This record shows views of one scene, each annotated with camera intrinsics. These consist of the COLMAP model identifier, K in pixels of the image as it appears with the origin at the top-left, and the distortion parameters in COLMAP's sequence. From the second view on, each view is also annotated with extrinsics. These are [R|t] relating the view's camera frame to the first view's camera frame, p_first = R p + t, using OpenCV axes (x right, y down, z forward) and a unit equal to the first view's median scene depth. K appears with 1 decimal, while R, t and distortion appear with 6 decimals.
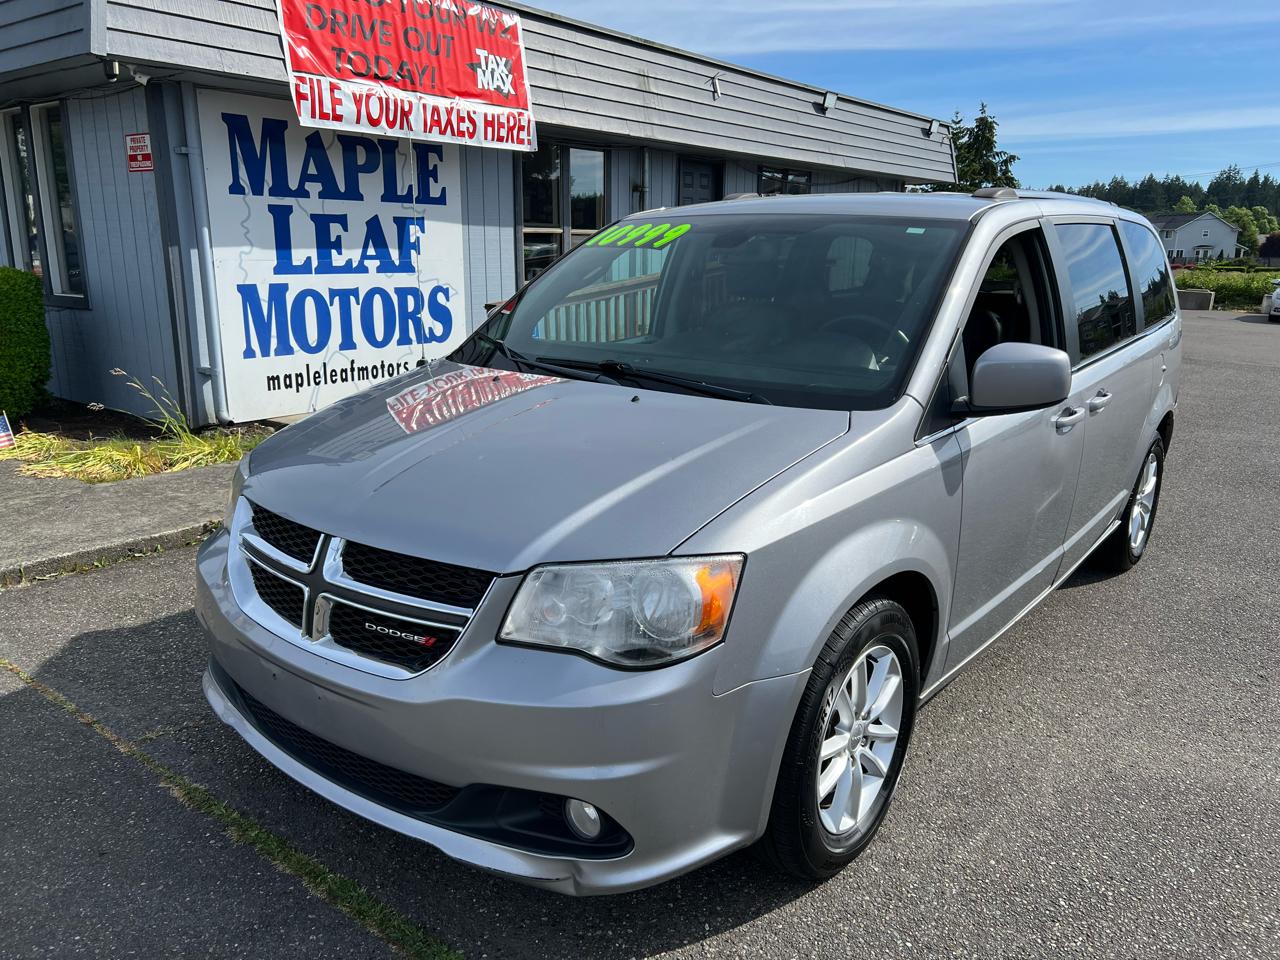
lens RADIAL K [[963.8, 0, 644.6], [0, 963.8, 479.7], [0, 0, 1]] dist [0.047359, -0.050462]
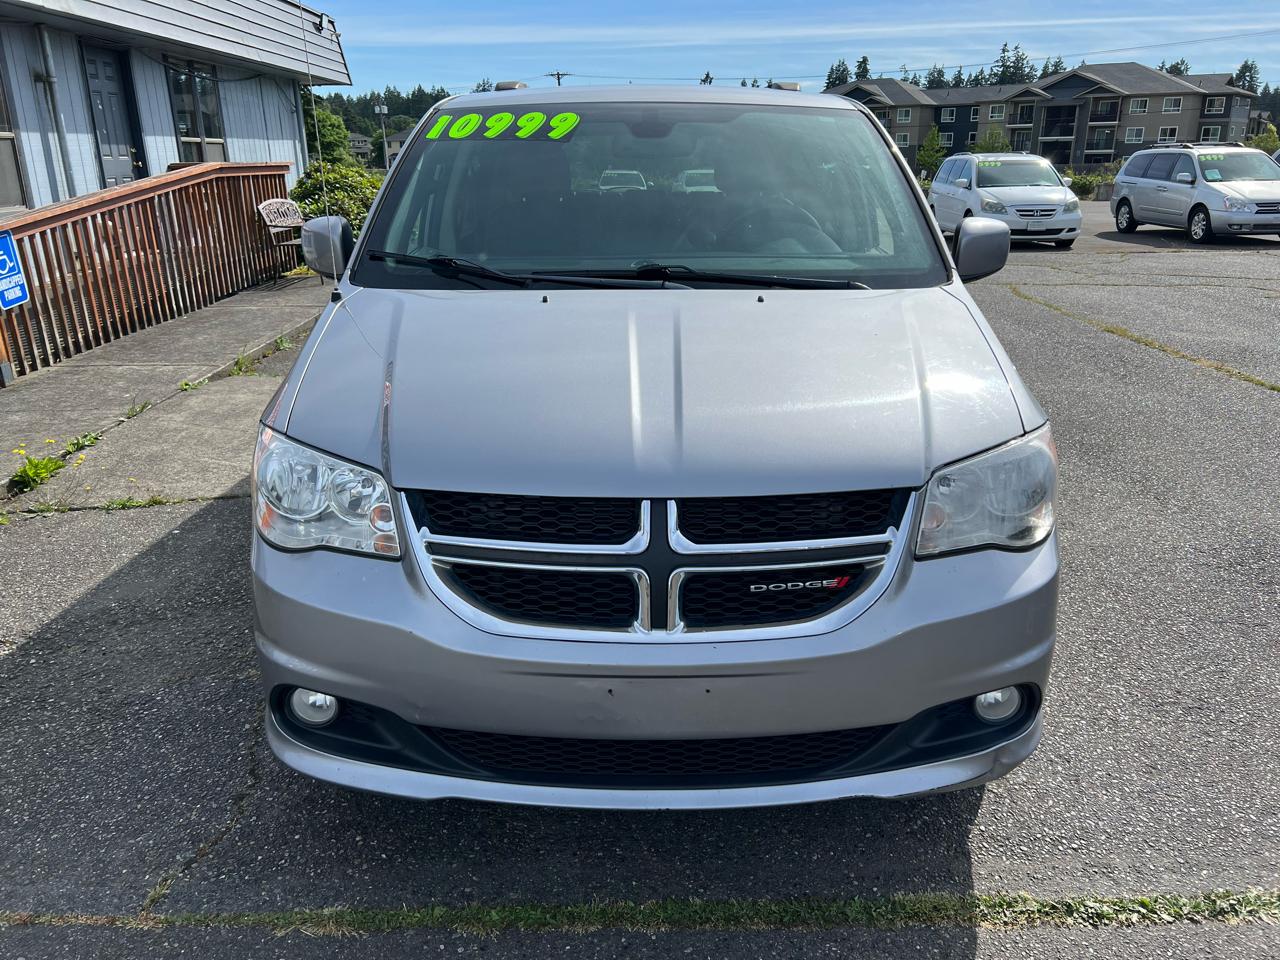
lens RADIAL K [[963.8, 0, 633.9], [0, 963.8, 479.5], [0, 0, 1]] dist [0.047359, -0.050462]
pose [[0.781378, -0.211848, 0.587000, -0.545903], [0.161123, 0.977211, 0.138198, -0.048382], [-0.602899, -0.013406, 0.797705, 0.257116]]
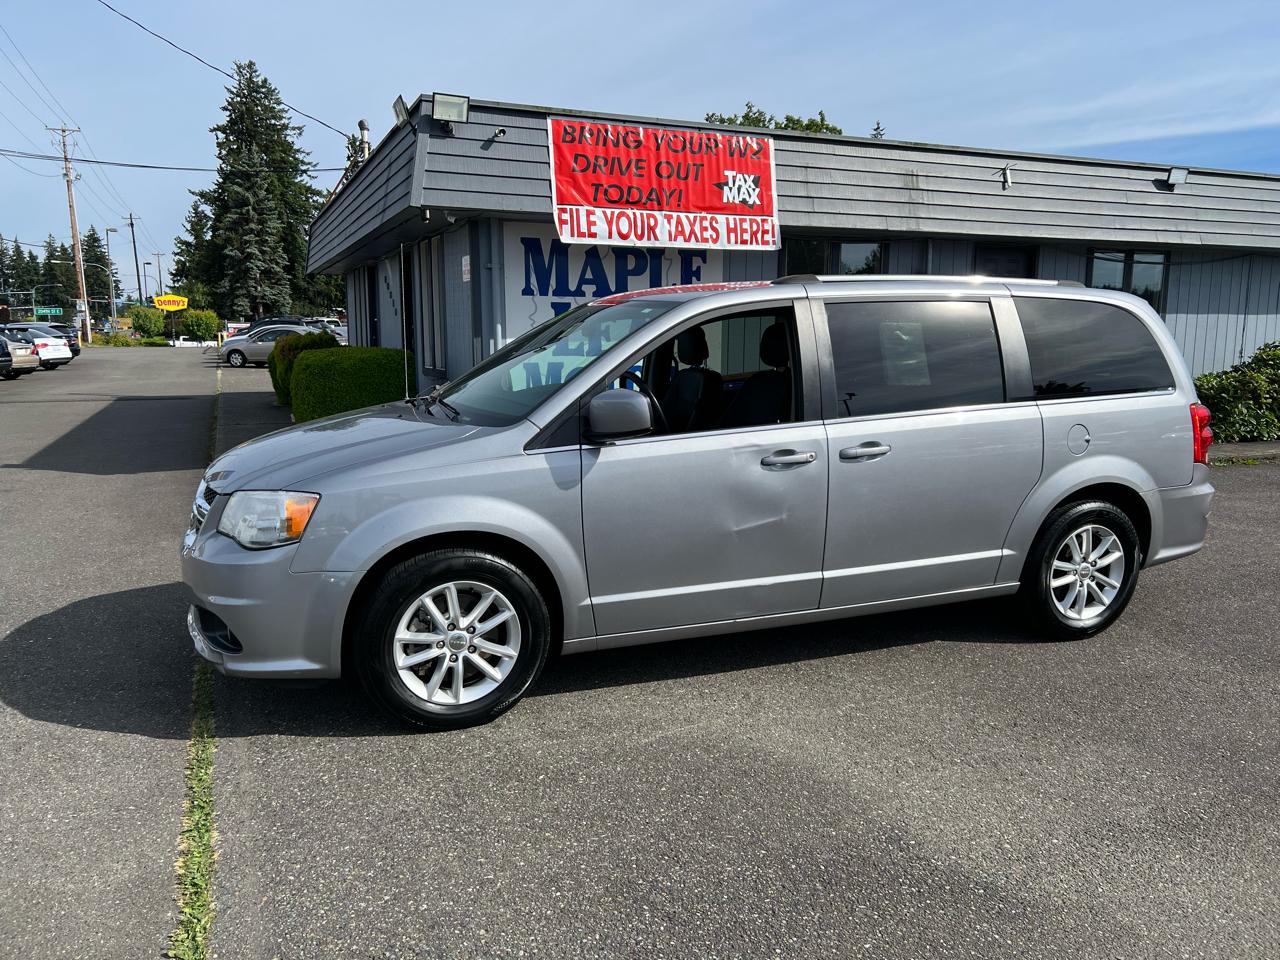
lens RADIAL K [[963.8, 0, 642.5], [0, 963.8, 481.0], [0, 0, 1]] dist [0.047359, -0.050462]
pose [[0.871032, 0.065548, -0.486834, 0.362816], [-0.108707, 0.992206, -0.060904, 0.024400], [0.479048, 0.105972, 0.871369, -0.059289]]
